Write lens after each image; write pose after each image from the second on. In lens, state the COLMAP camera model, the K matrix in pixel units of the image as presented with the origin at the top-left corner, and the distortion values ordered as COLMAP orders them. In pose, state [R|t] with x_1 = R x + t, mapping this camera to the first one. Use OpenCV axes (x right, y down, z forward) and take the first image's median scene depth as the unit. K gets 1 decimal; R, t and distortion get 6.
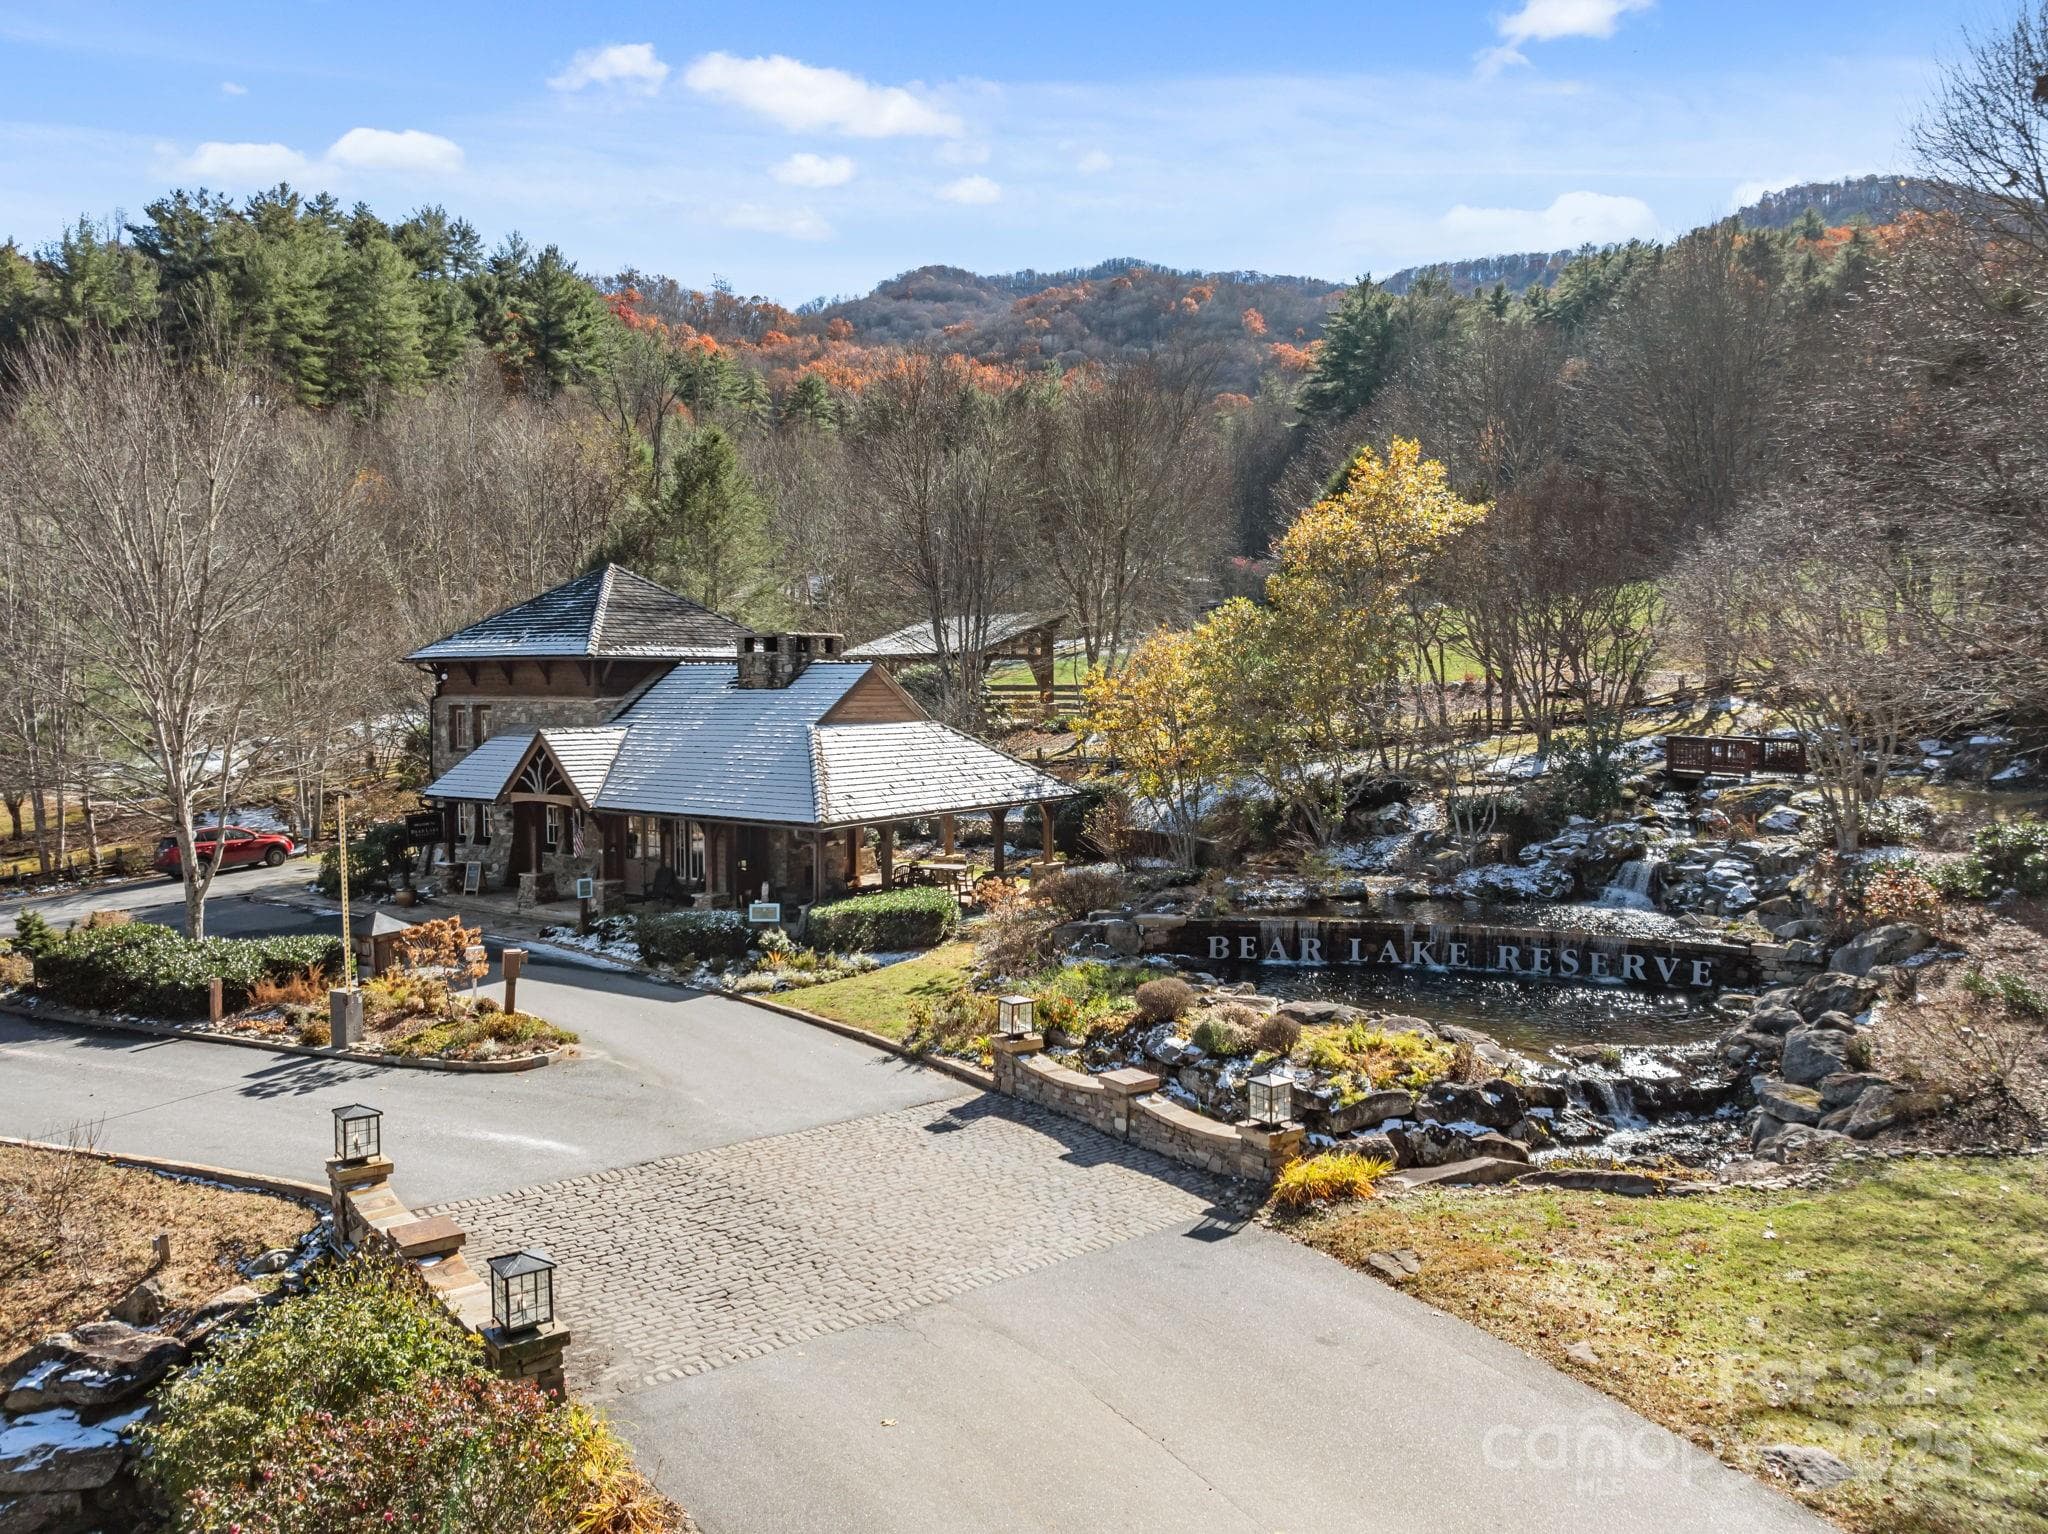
lens RADIAL K [[1447.8, 0, 1021.7], [0, 1447.8, 743.2], [0, 0, 1]] dist [-0.042897, 0.008511]
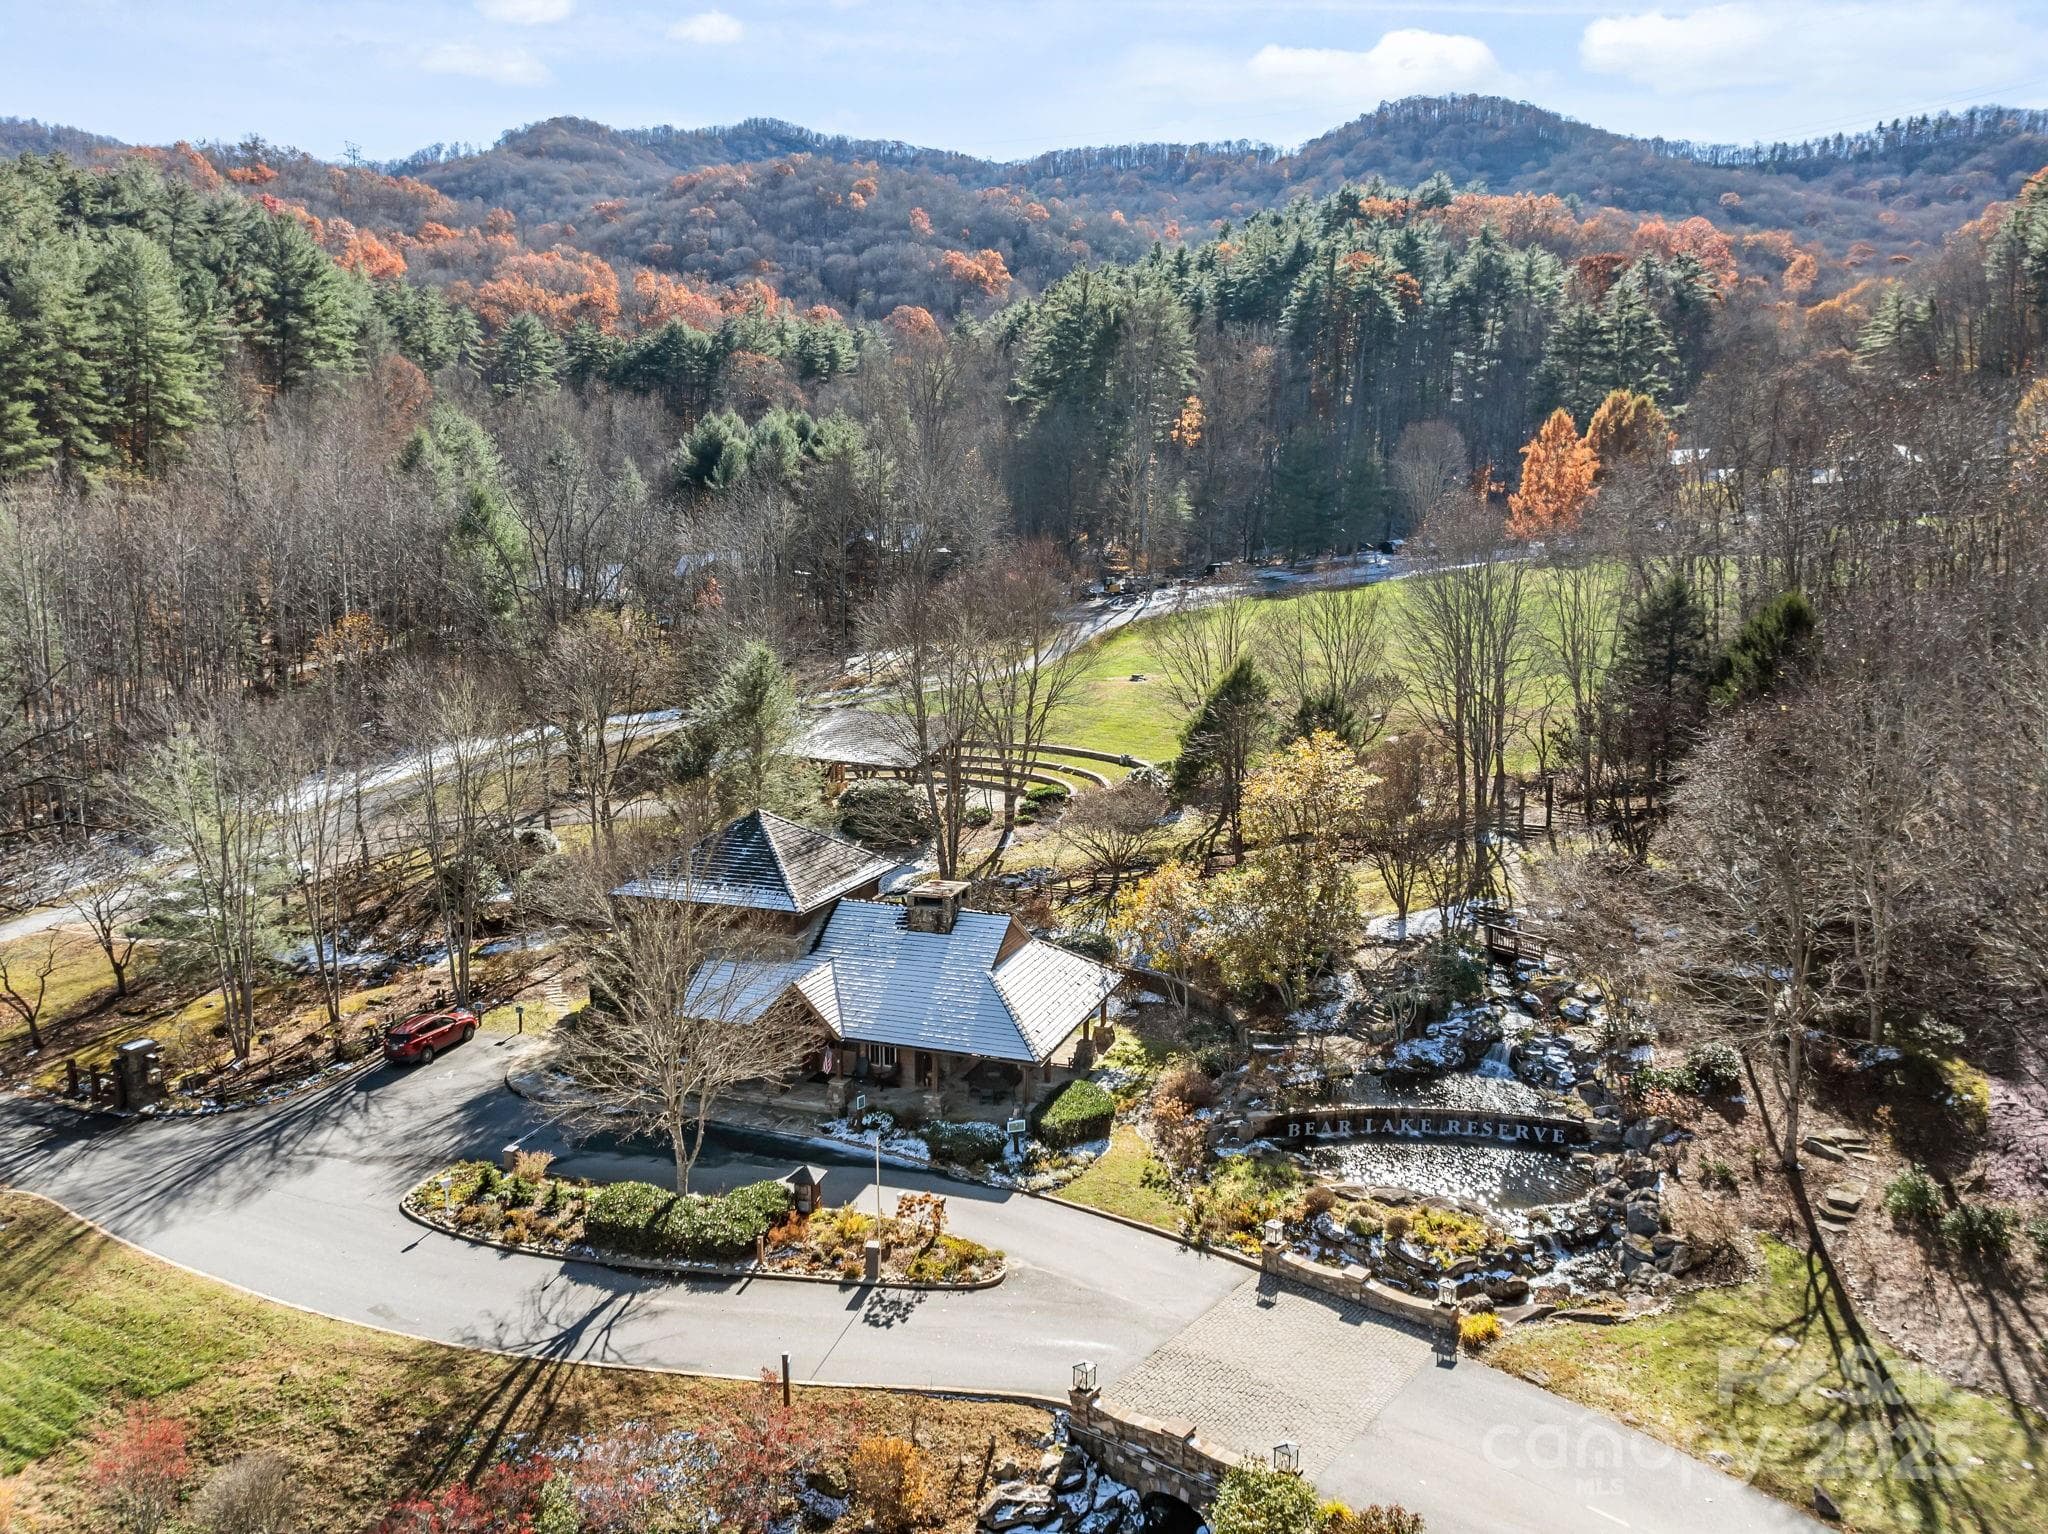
lens RADIAL K [[1447.8, 0, 1021.7], [0, 1447.8, 743.2], [0, 0, 1]] dist [-0.042897, 0.008511]
pose [[0.970176, -0.032295, 0.240241, -0.587131], [0.010438, 0.995732, 0.091701, -0.487572], [-0.242177, -0.086458, 0.966372, -0.544959]]
